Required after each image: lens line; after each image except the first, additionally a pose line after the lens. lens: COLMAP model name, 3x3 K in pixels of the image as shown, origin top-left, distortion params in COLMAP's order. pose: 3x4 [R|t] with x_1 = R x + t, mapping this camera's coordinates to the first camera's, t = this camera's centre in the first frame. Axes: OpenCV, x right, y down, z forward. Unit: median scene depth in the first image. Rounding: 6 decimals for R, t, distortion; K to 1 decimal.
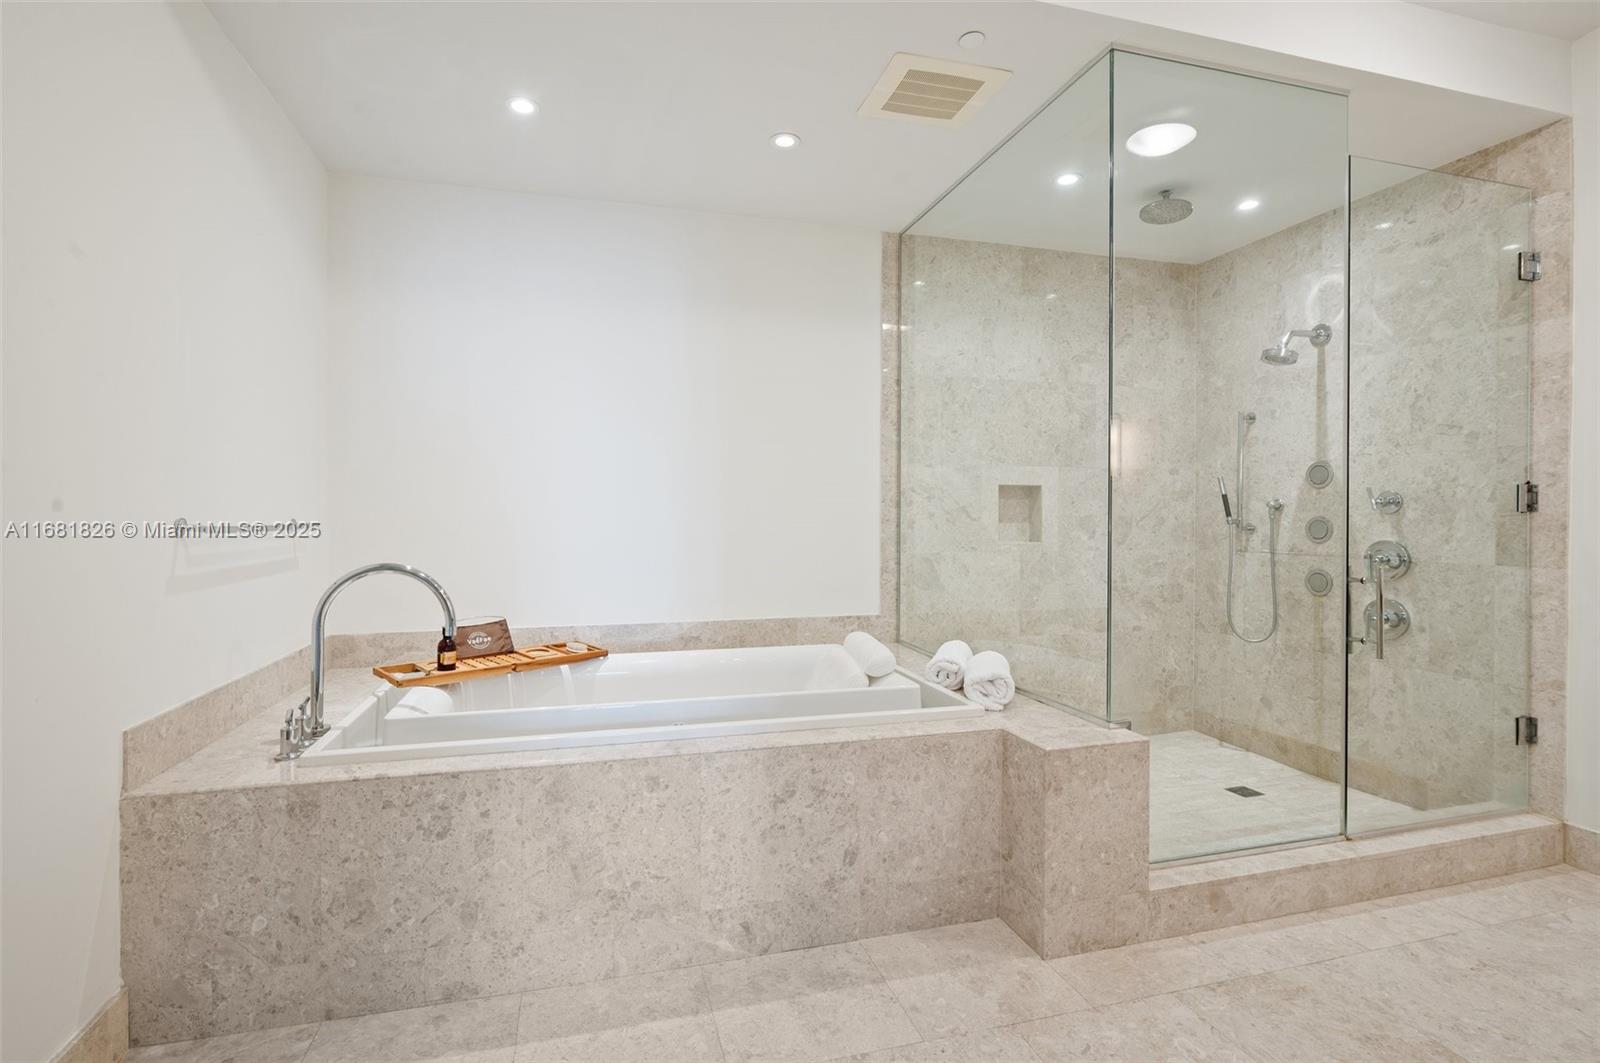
lens RADIAL K [[717.4, 0, 793.8], [0, 717.4, 524.3], [0, 0, 1]] dist [-0.001228, -0.000190]
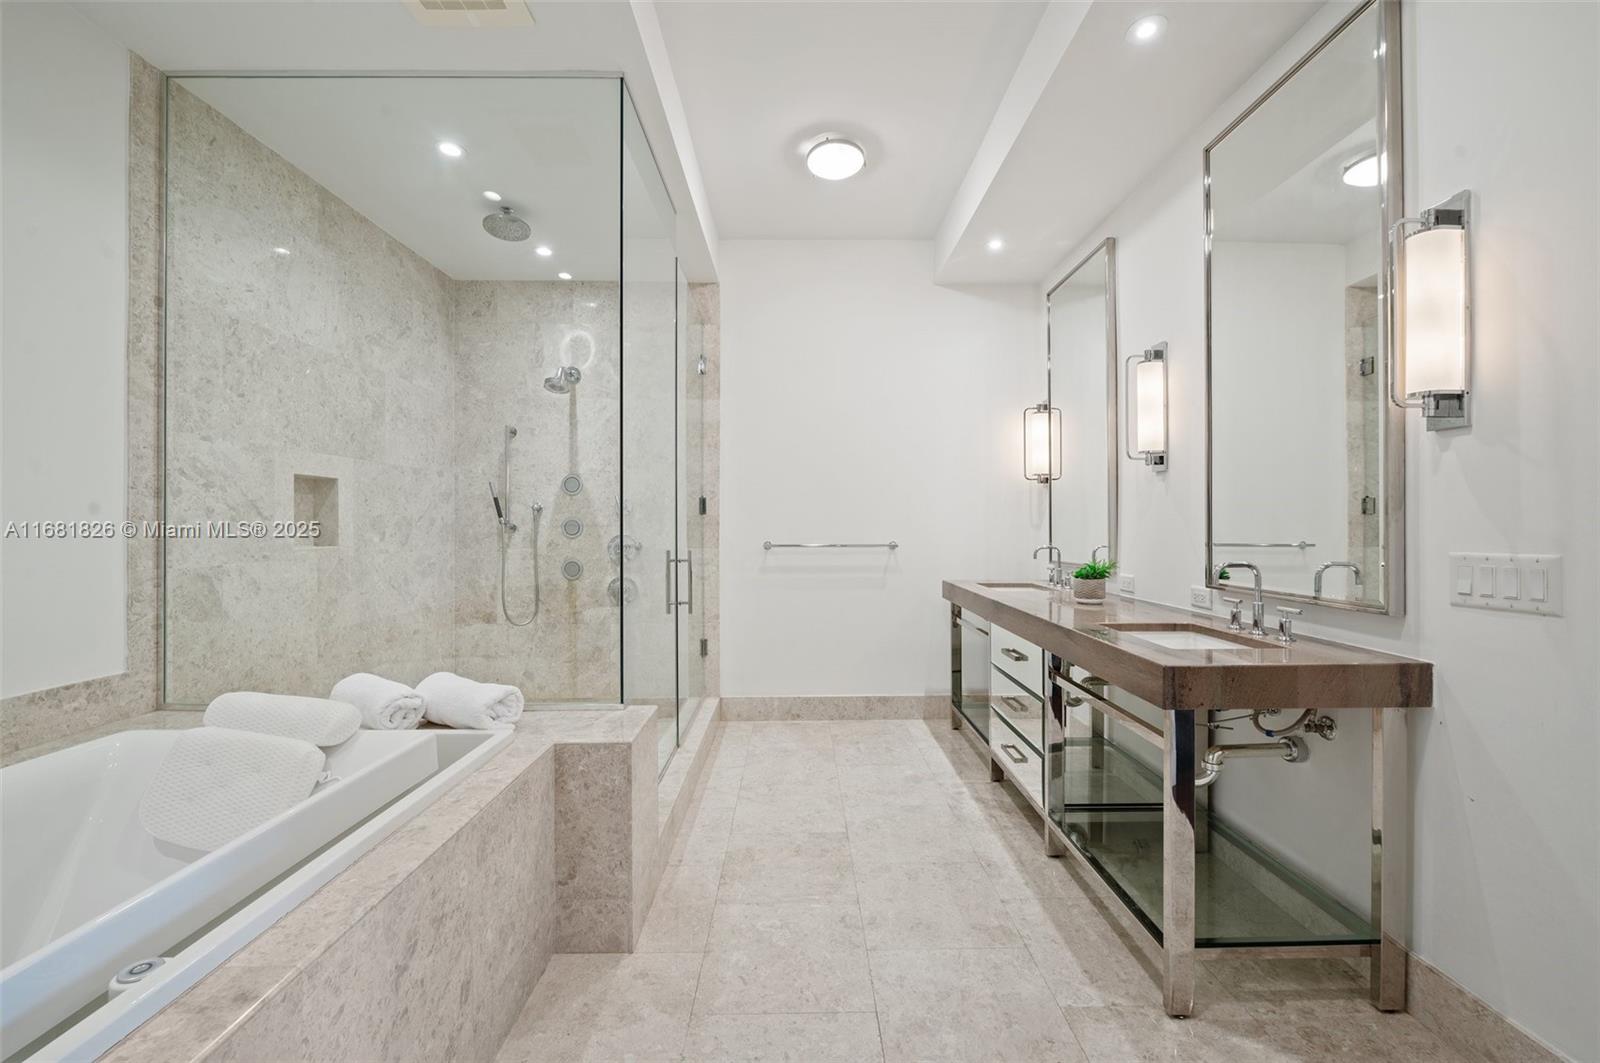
lens RADIAL K [[642.0, 0, 805.3], [0, 642.0, 525.6], [0, 0, 1]] dist [-0.002584, -0.000351]
pose [[0.264980, -0.004160, 0.964245, -0.249539], [0.012943, 0.999916, 0.000757, 0.008063], [-0.964167, 0.012280, 0.265012, 0.292384]]
